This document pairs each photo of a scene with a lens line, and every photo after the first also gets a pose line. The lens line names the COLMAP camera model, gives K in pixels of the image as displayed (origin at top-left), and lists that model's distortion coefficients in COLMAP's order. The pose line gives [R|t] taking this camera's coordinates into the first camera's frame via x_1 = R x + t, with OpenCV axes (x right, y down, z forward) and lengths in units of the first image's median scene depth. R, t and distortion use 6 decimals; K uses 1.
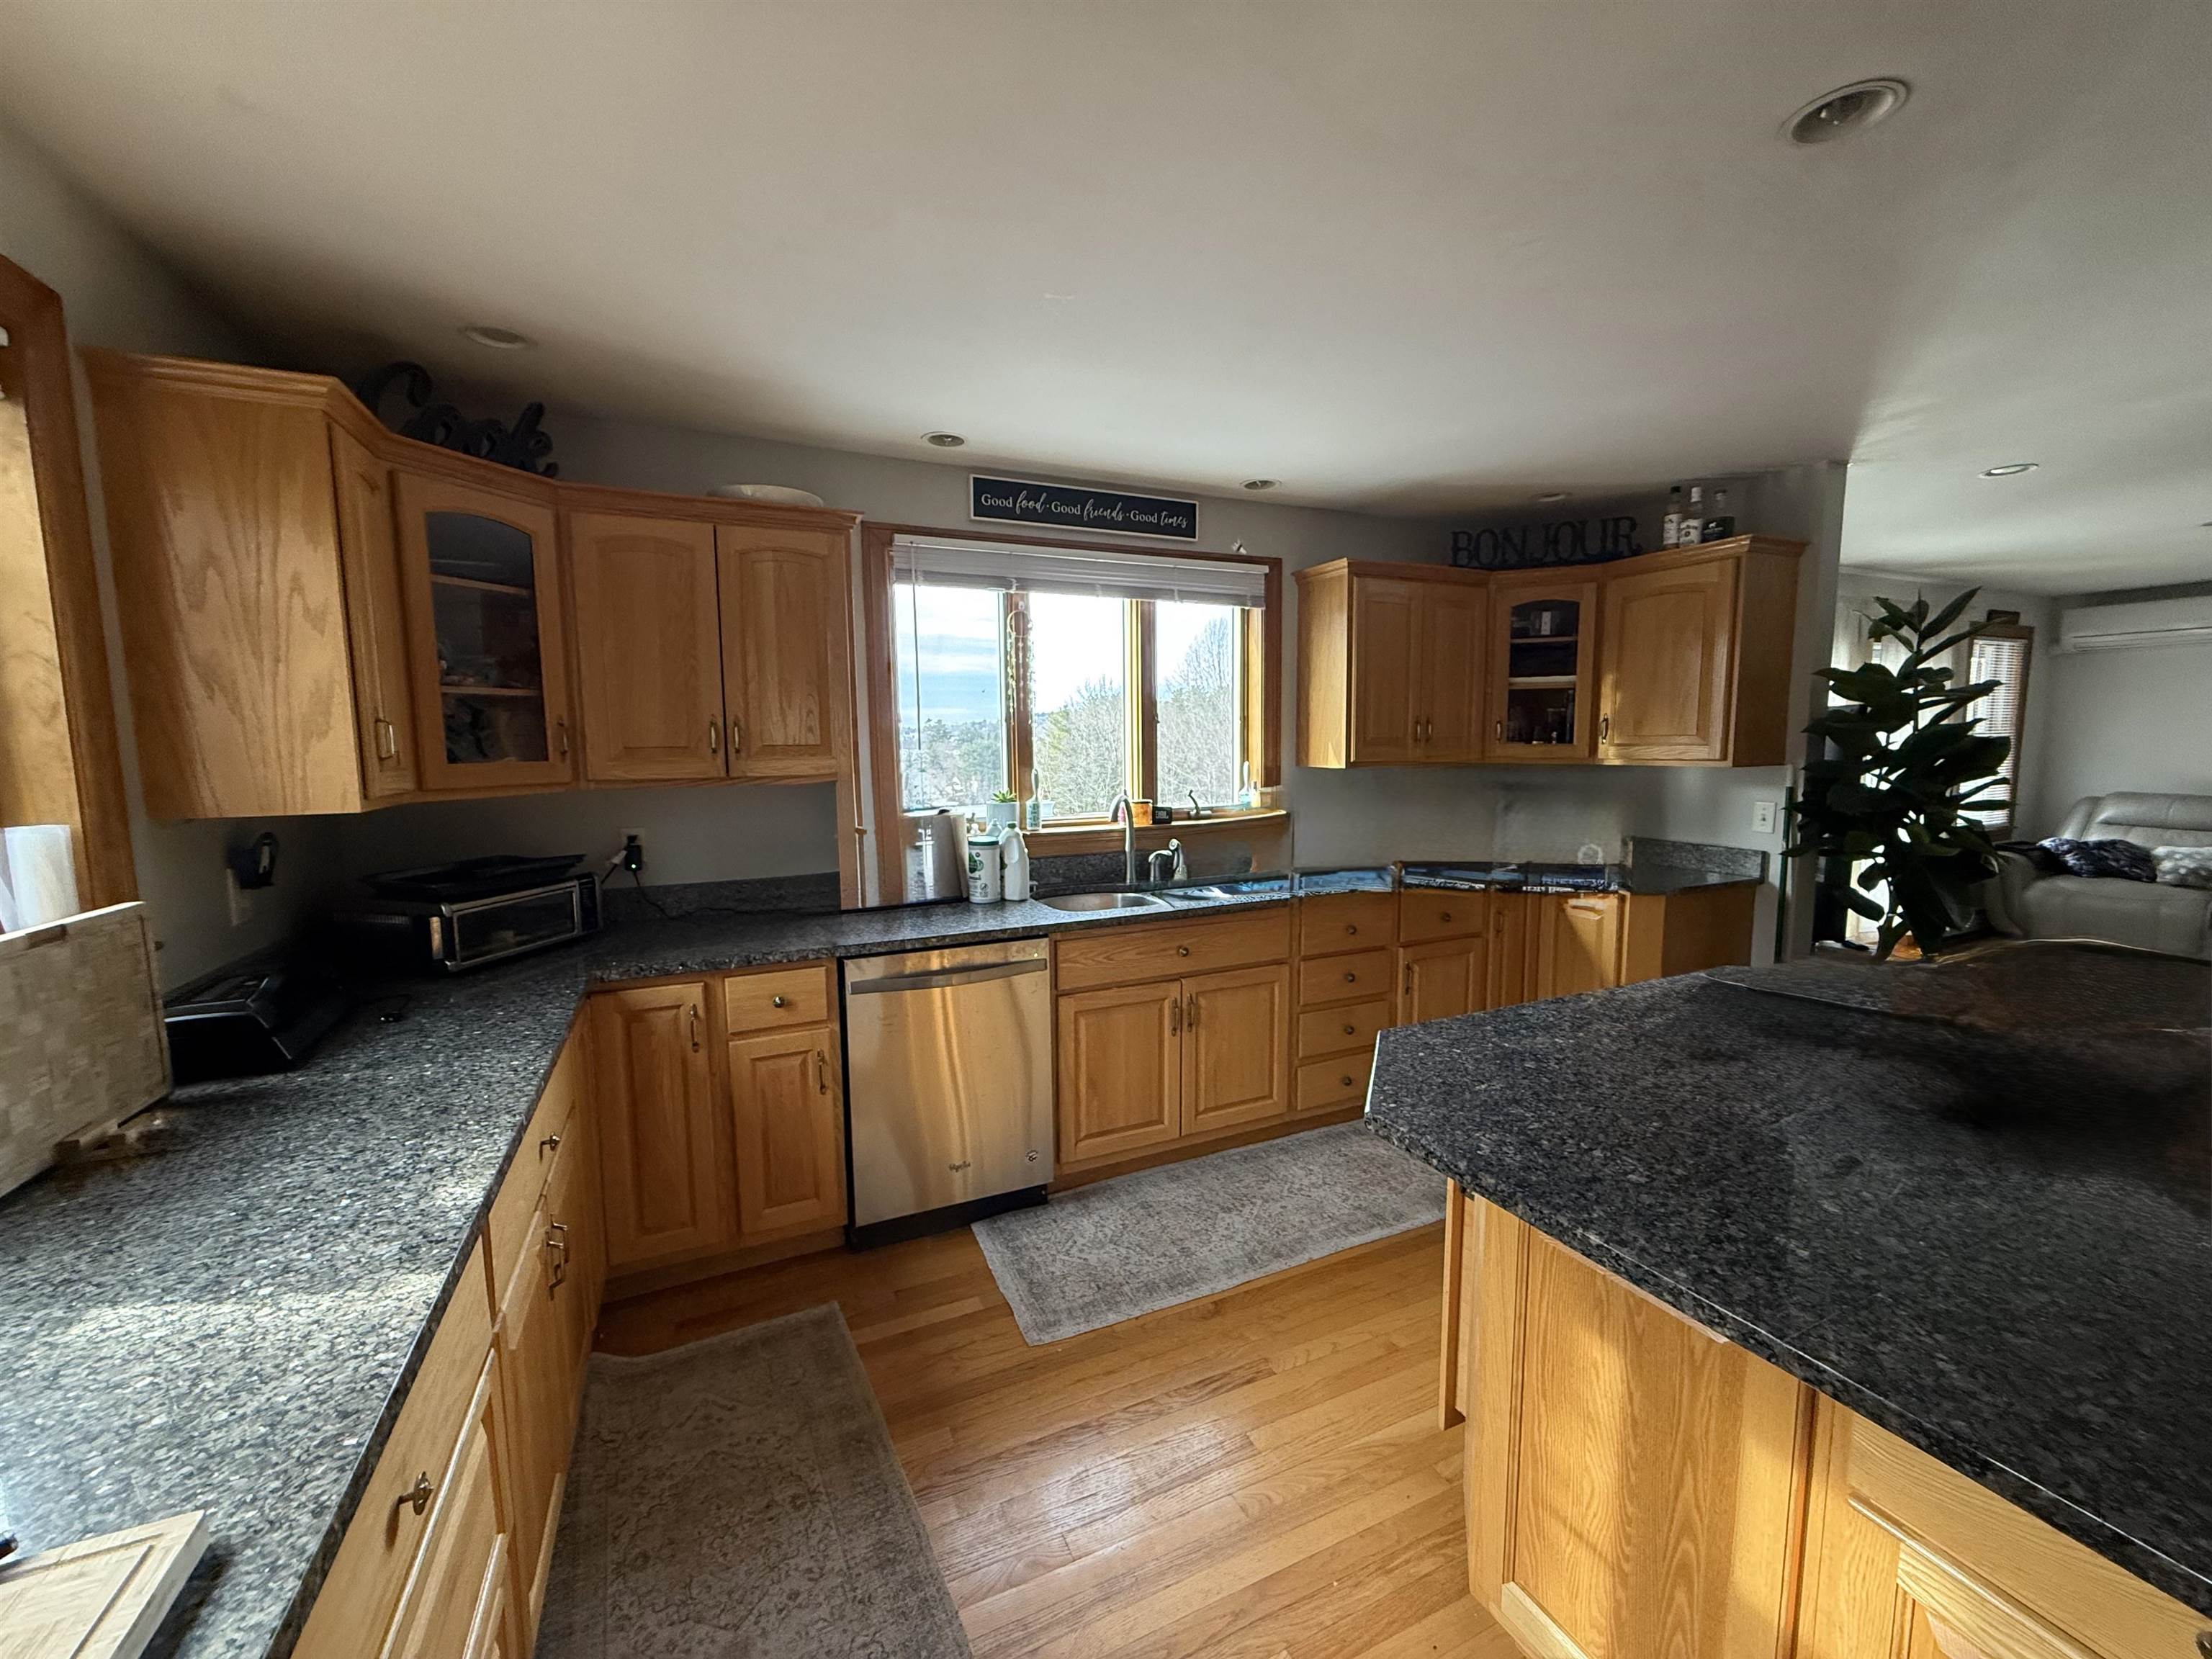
lens RADIAL K [[877.4, 0, 1107.7], [0, 877.4, 829.4], [0, 0, 1]] dist [0.001087, -0.000029]
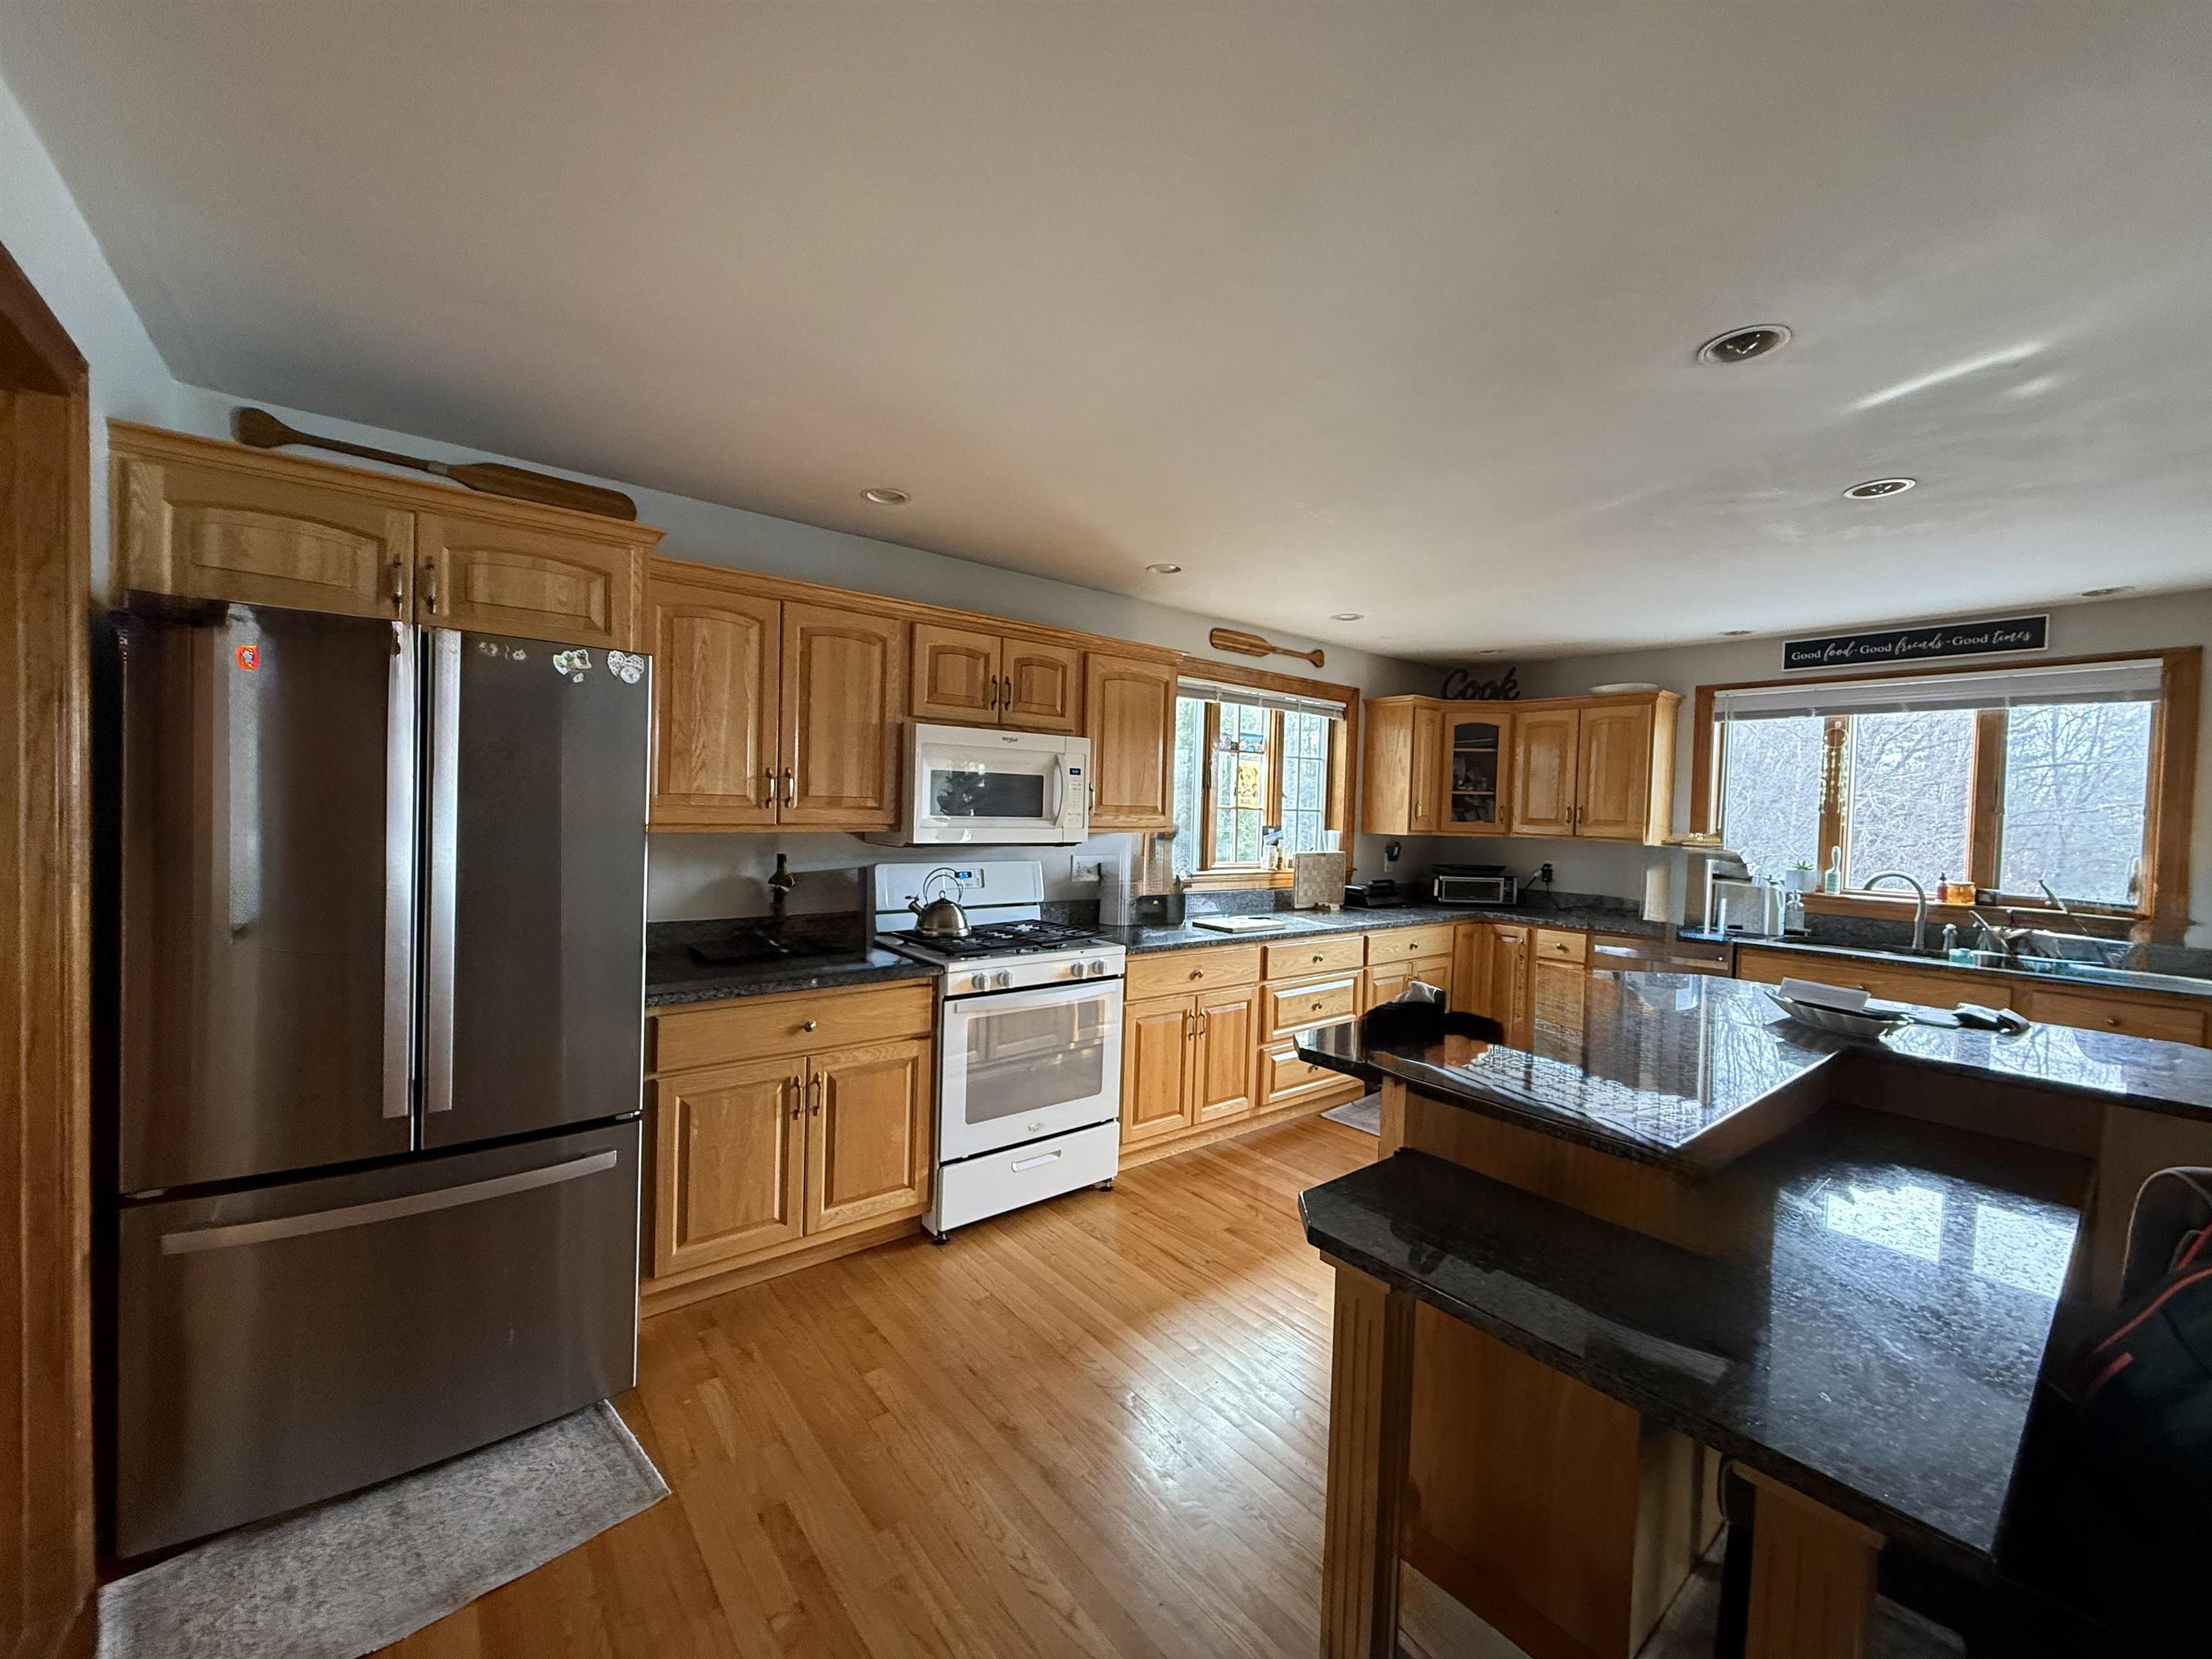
lens RADIAL K [[877.4, 0, 1105.4], [0, 877.4, 831.2], [0, 0, 1]] dist [0.001087, -0.000029]
pose [[0.247206, 0.040219, -0.968128, 1.178371], [-0.134769, 0.990854, 0.006750, 0.057030], [0.959545, 0.128805, 0.250365, -0.479957]]
